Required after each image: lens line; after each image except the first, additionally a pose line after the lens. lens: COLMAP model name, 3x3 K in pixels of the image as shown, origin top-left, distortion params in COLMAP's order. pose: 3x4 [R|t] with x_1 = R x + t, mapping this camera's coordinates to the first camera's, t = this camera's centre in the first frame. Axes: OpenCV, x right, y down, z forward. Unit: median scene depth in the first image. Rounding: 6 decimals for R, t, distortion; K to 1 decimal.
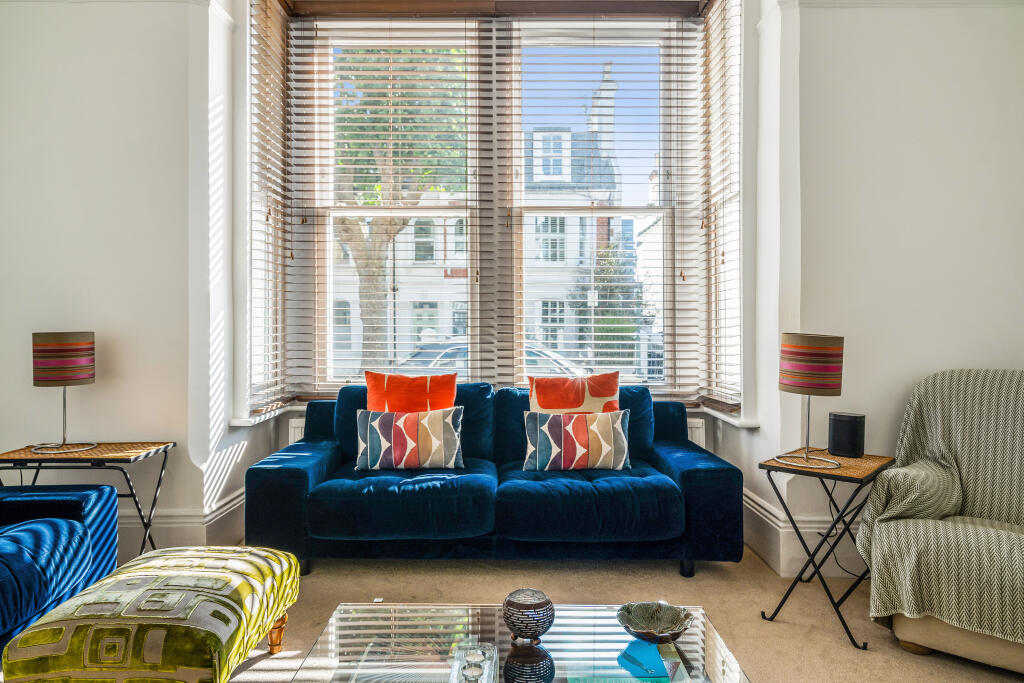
lens RADIAL K [[665.4, 0, 513.1], [0, 665.4, 334.7], [0, 0, 1]] dist [0.022048, 0.000841]
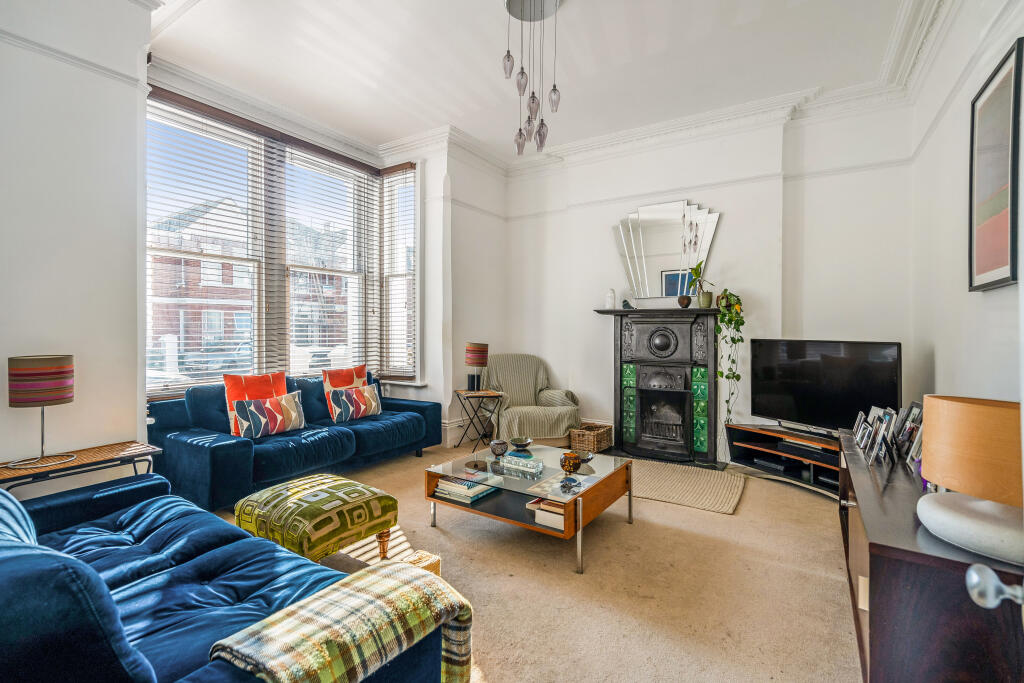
lens RADIAL K [[467.1, 0, 510.3], [0, 467.1, 338.9], [0, 0, 1]] dist [-0.000538, -0.000305]
pose [[0.543205, -0.015838, 0.839450, -0.764281], [0.009555, 0.999874, 0.012682, -0.028687], [-0.839545, 0.001131, 0.543288, -0.050653]]
